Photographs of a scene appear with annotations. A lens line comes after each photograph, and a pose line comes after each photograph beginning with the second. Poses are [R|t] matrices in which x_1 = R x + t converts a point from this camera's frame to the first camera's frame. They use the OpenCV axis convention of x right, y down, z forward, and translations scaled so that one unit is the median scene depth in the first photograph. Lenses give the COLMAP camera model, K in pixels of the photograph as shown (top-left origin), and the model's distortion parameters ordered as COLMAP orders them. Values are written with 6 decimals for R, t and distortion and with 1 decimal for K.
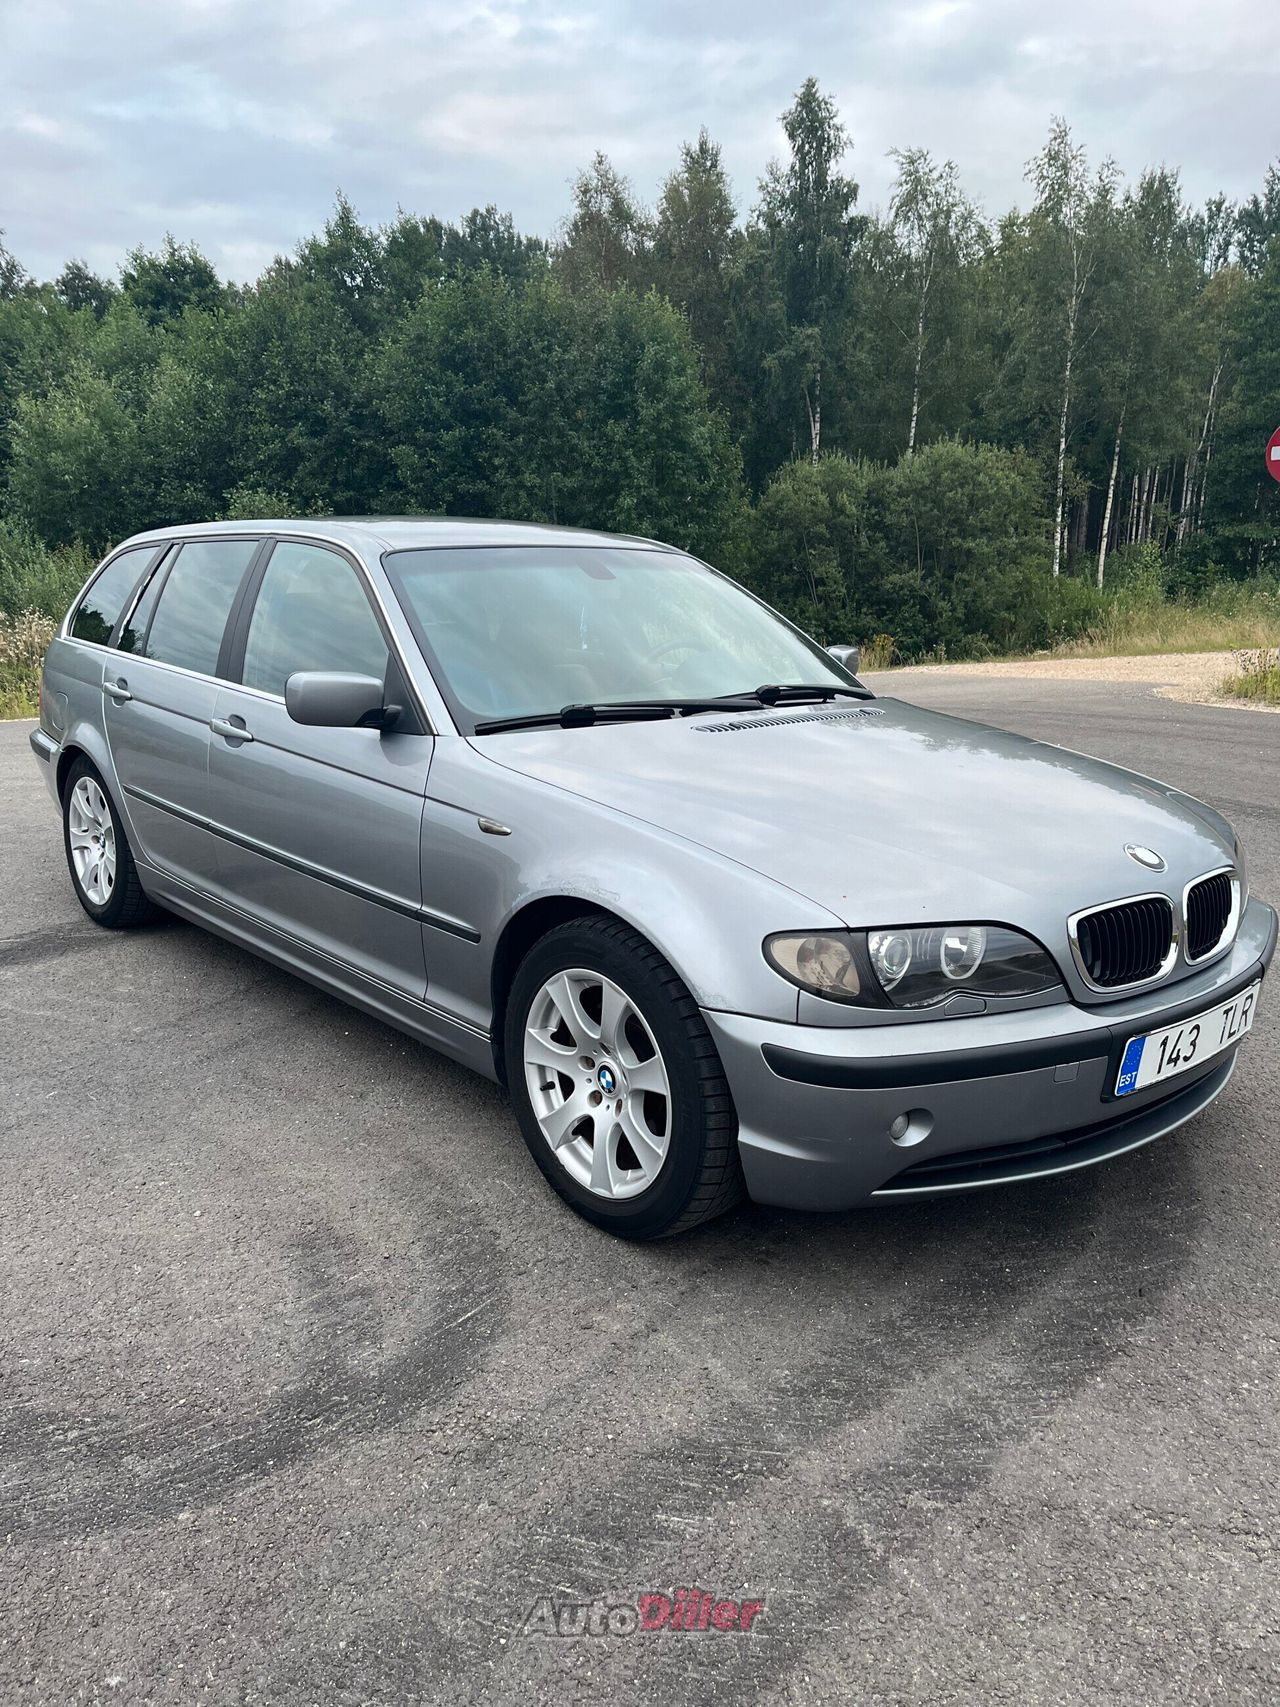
lens RADIAL K [[1292.3, 0, 630.9], [0, 1292.3, 855.3], [0, 0, 1]] dist [0.103015, -0.156226]
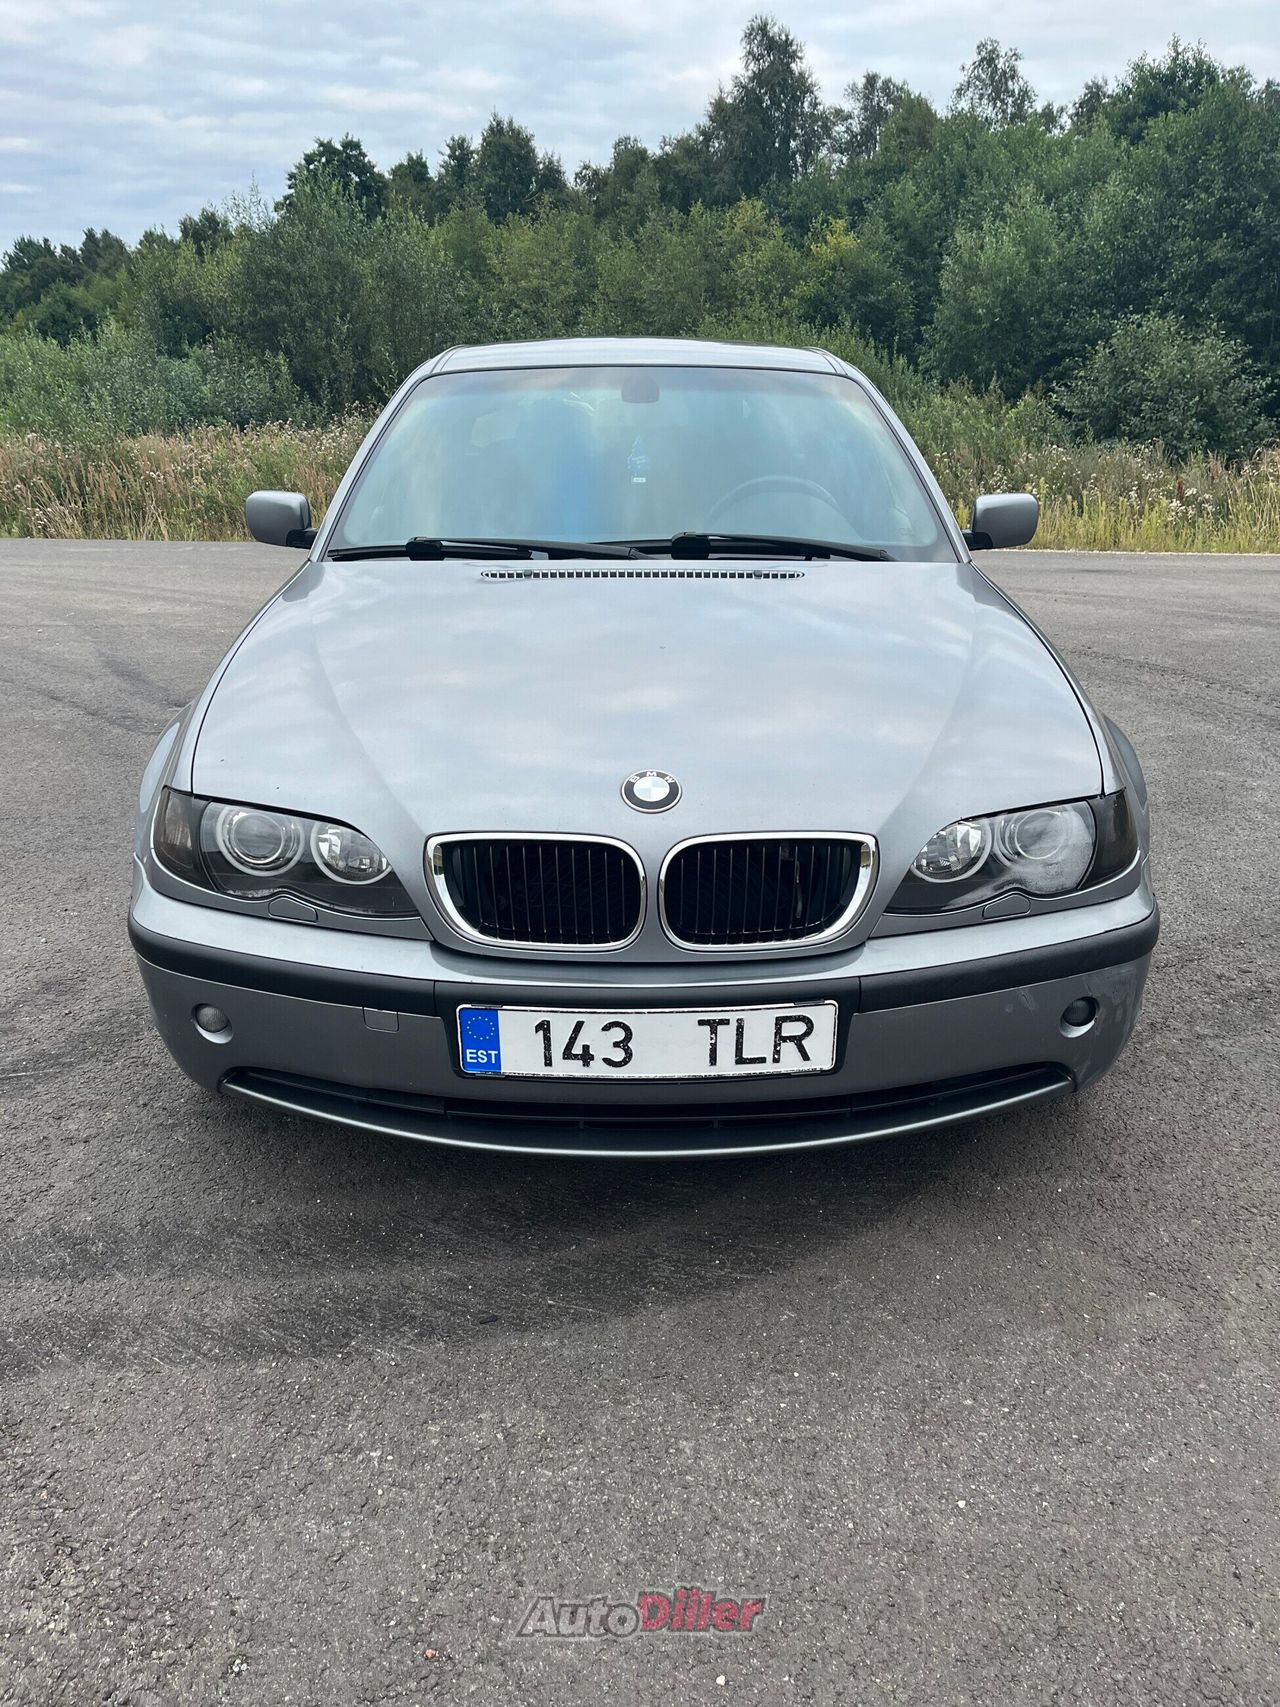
lens RADIAL K [[1292.3, 0, 630.9], [0, 1292.3, 855.3], [0, 0, 1]] dist [0.103015, -0.156226]
pose [[0.756194, 0.211377, -0.619267, 0.093303], [-0.139364, 0.976700, 0.163202, -0.008758], [0.639335, -0.037109, 0.768032, 0.048494]]
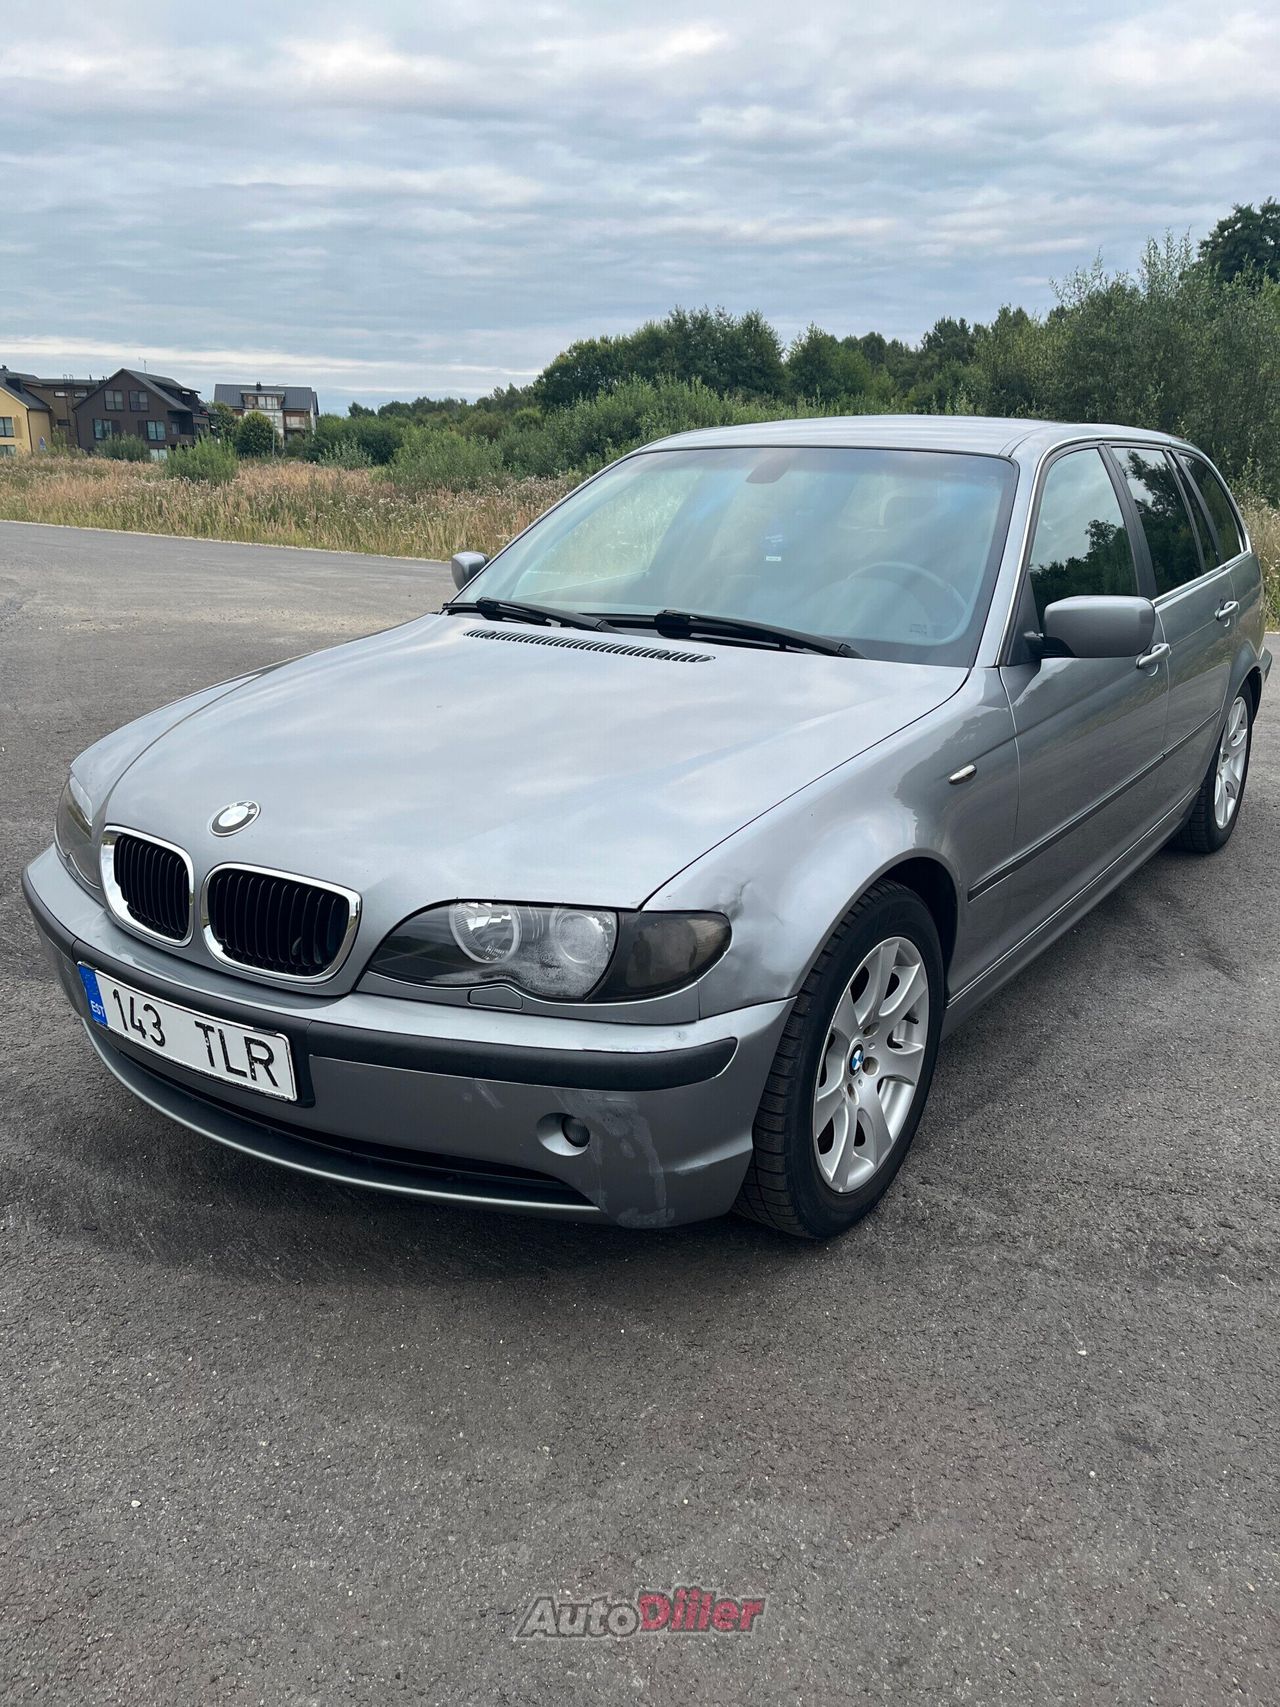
lens RADIAL K [[1292.3, 0, 630.9], [0, 1292.3, 855.3], [0, 0, 1]] dist [0.103015, -0.156226]
pose [[0.229435, 0.279660, -0.932282, 0.137187], [-0.223696, 0.947344, 0.229127, -0.024781], [0.947270, 0.155978, 0.279912, 0.112824]]
